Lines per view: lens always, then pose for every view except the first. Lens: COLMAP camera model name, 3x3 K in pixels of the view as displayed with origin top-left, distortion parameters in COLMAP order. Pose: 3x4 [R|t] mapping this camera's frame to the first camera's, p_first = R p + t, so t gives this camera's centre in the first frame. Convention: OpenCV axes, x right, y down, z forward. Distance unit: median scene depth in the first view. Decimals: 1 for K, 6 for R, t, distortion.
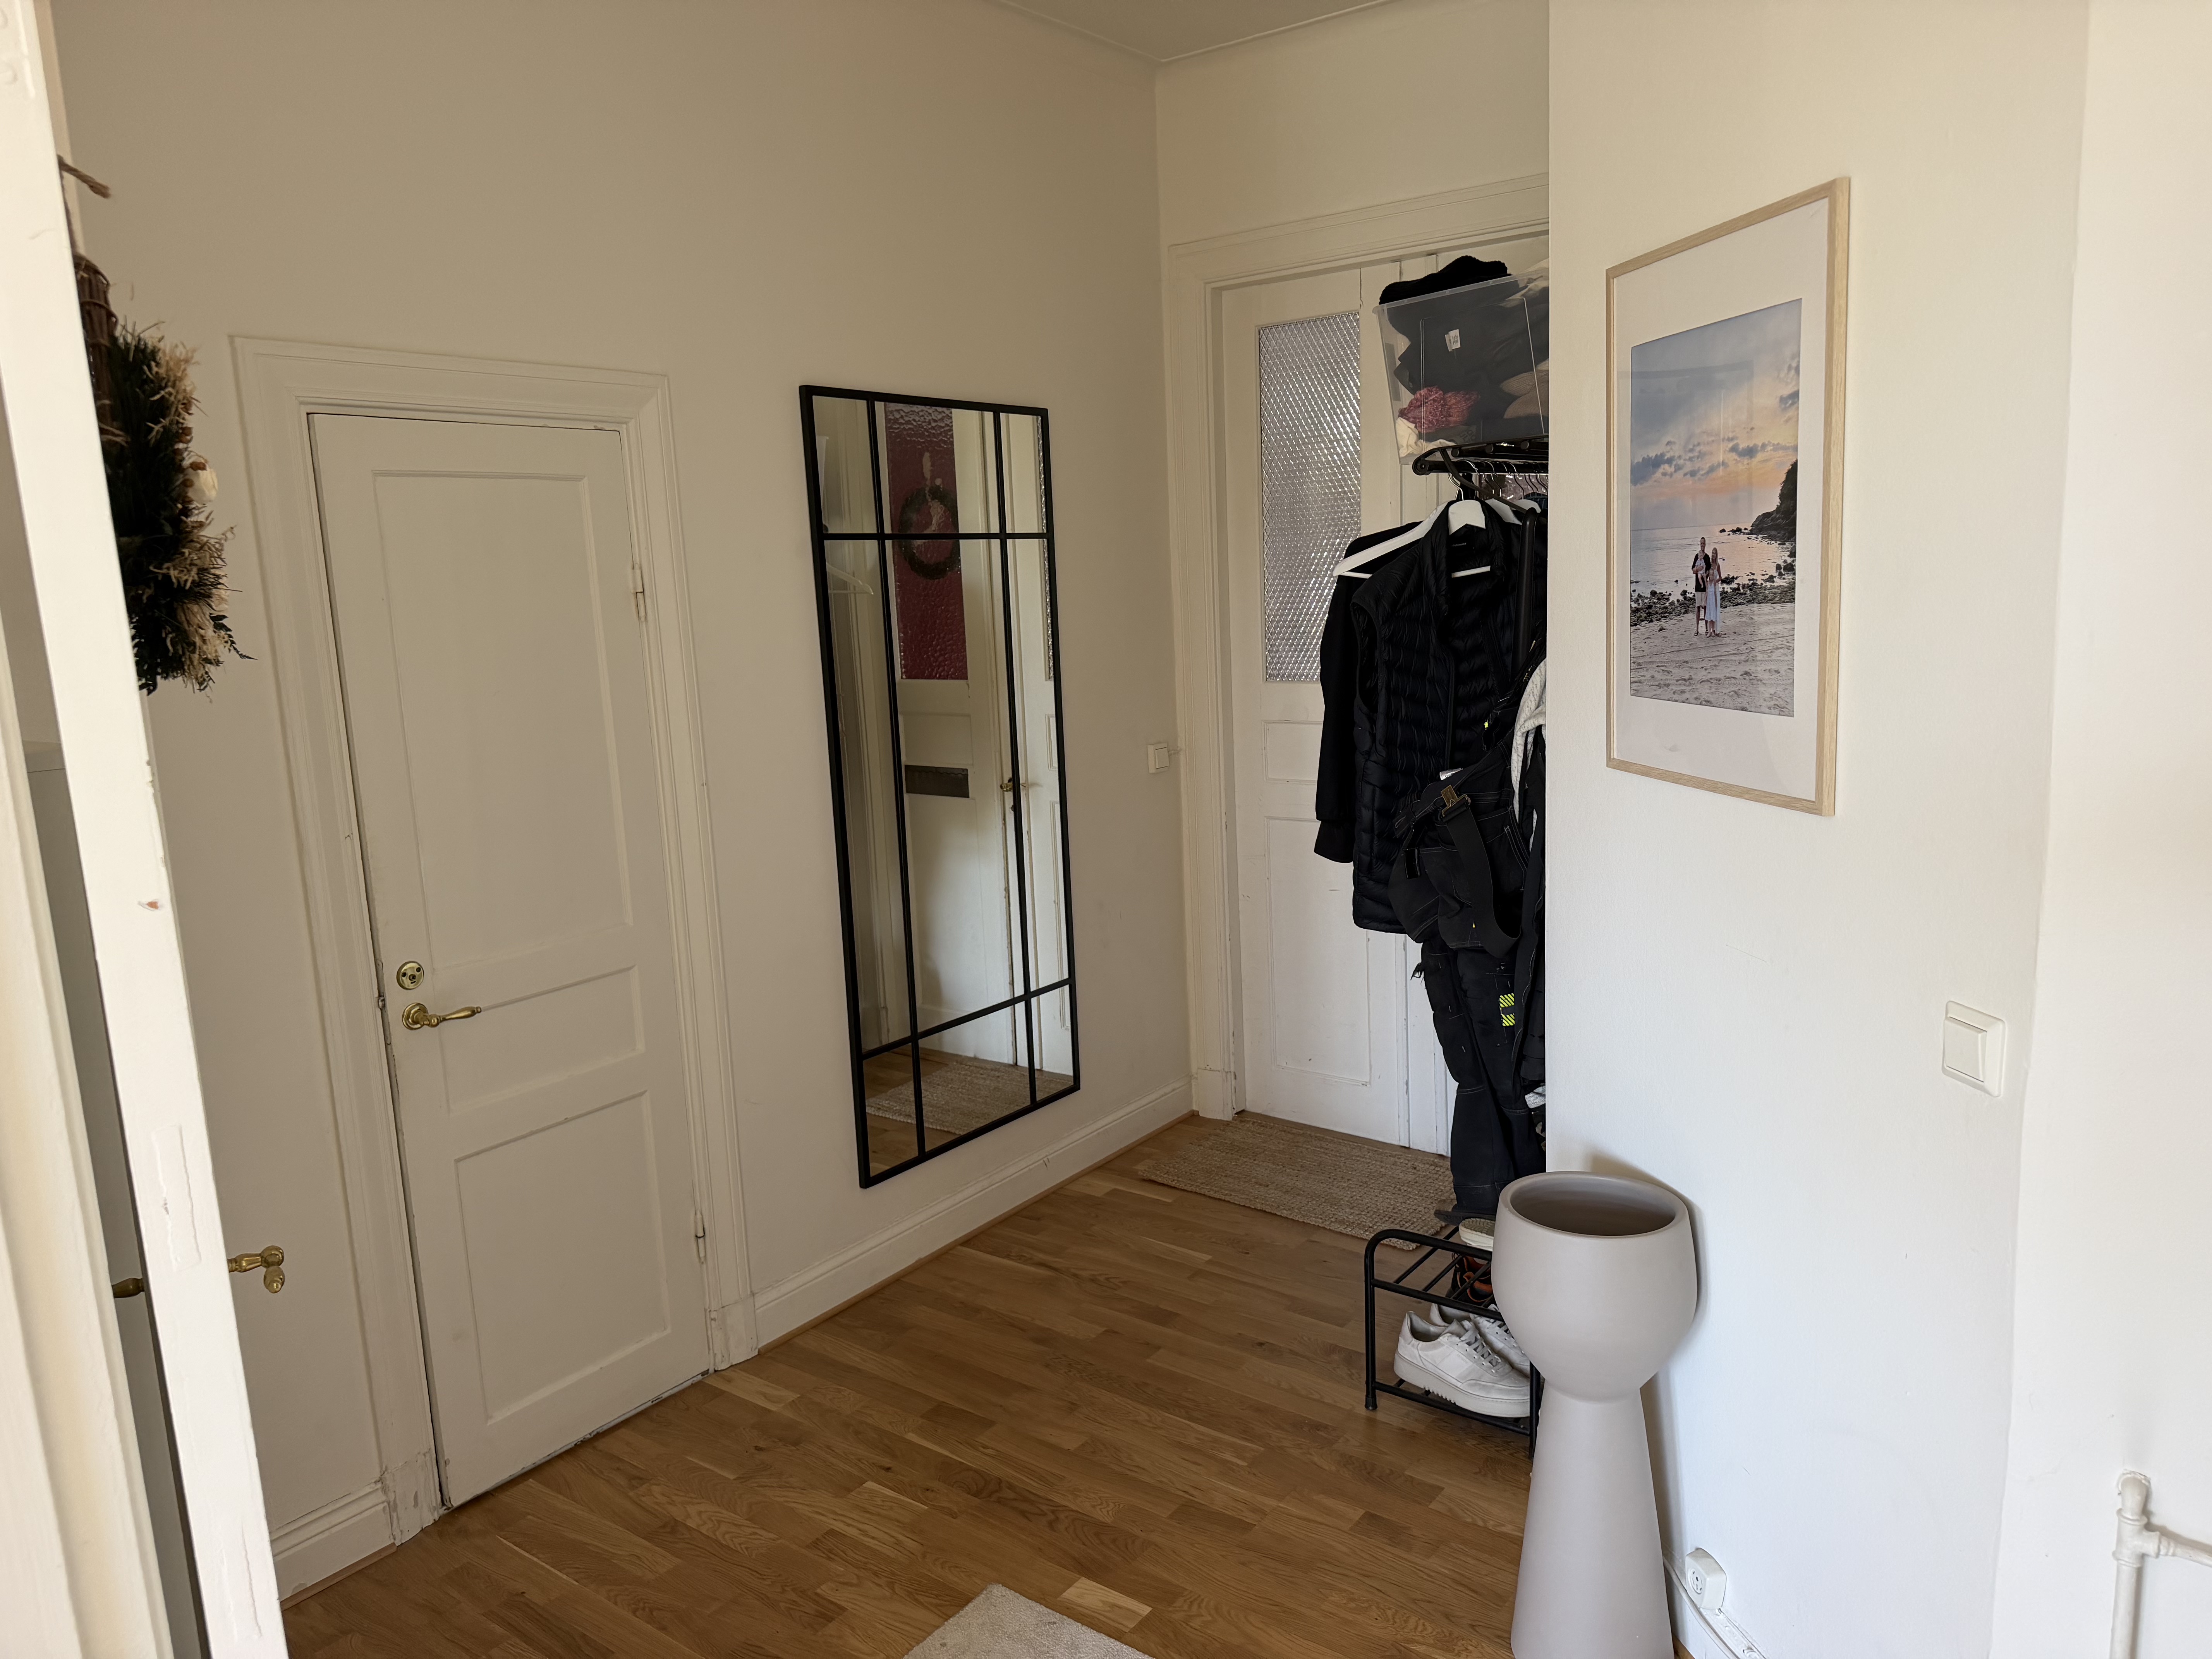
lens RADIAL K [[1561.7, 0, 1106.0], [0, 1561.7, 829.5], [0, 0, 1]] dist [0.014819, -0.007048]
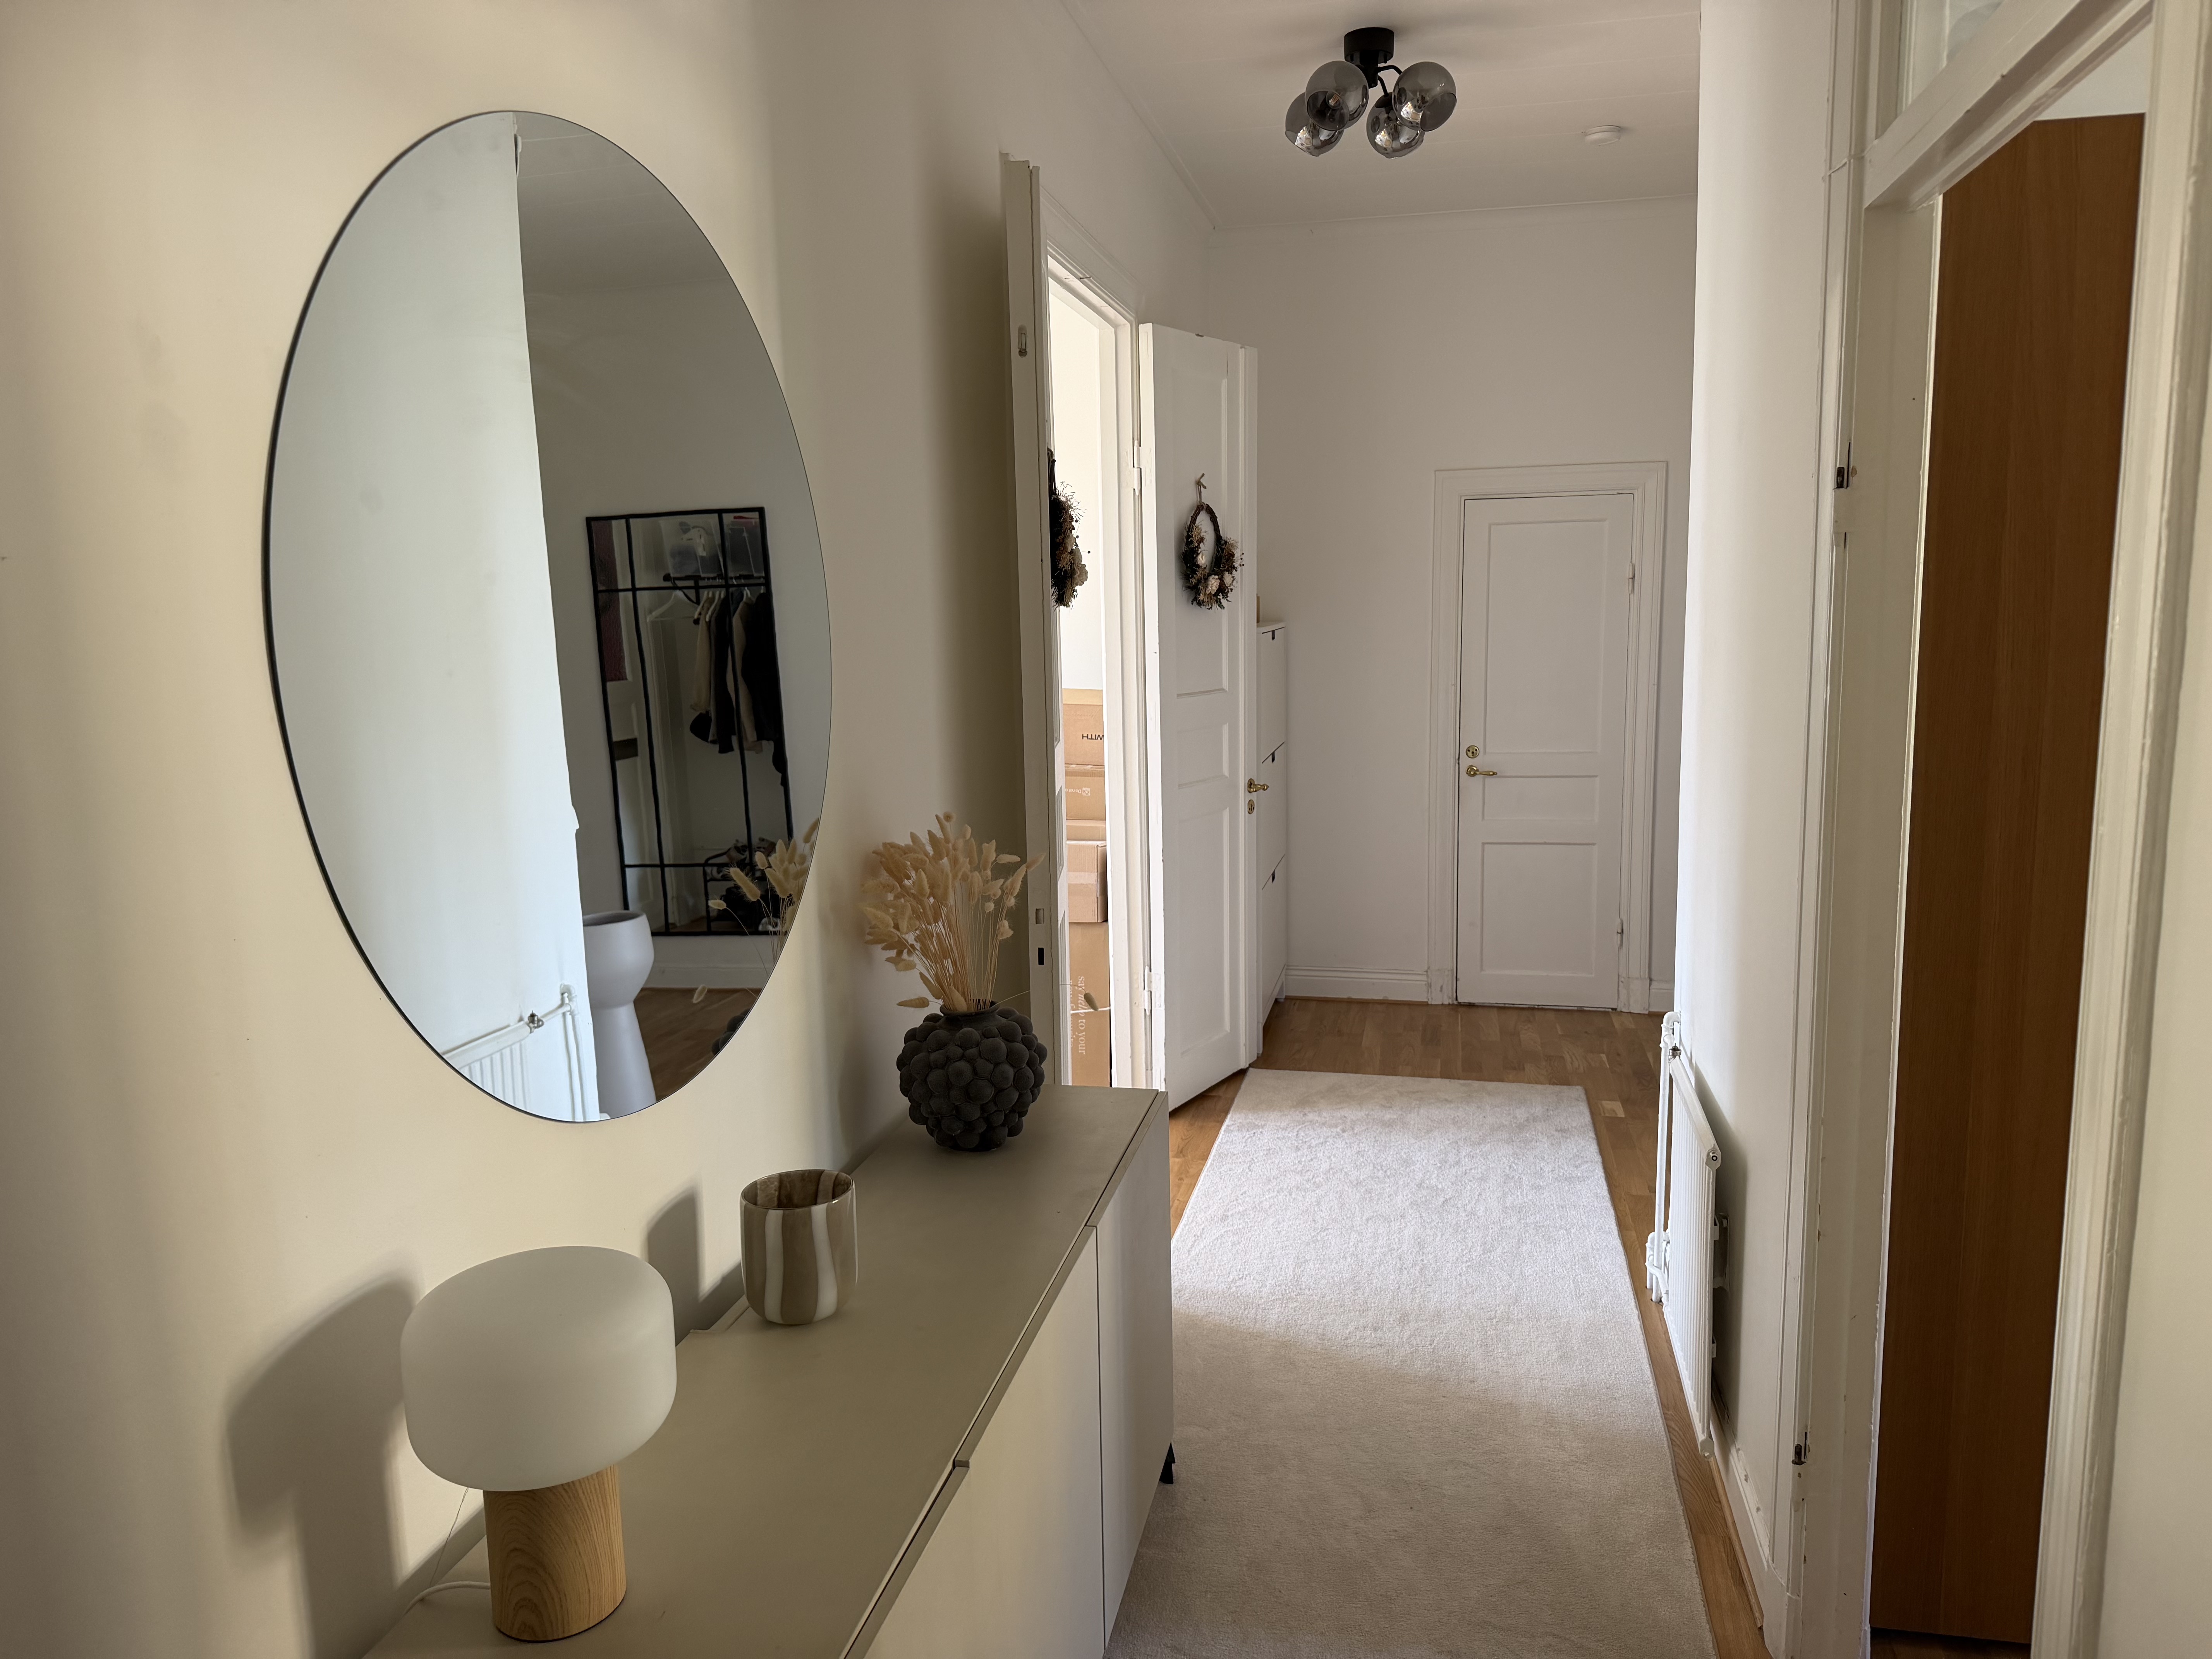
lens RADIAL K [[1561.7, 0, 1106.0], [0, 1561.7, 829.5], [0, 0, 1]] dist [0.014819, -0.007048]
pose [[0.409545, 0.168386, -0.896616, 1.326620], [-0.143381, 0.982485, 0.119021, 0.012734], [0.900952, 0.079813, 0.426515, -0.390378]]
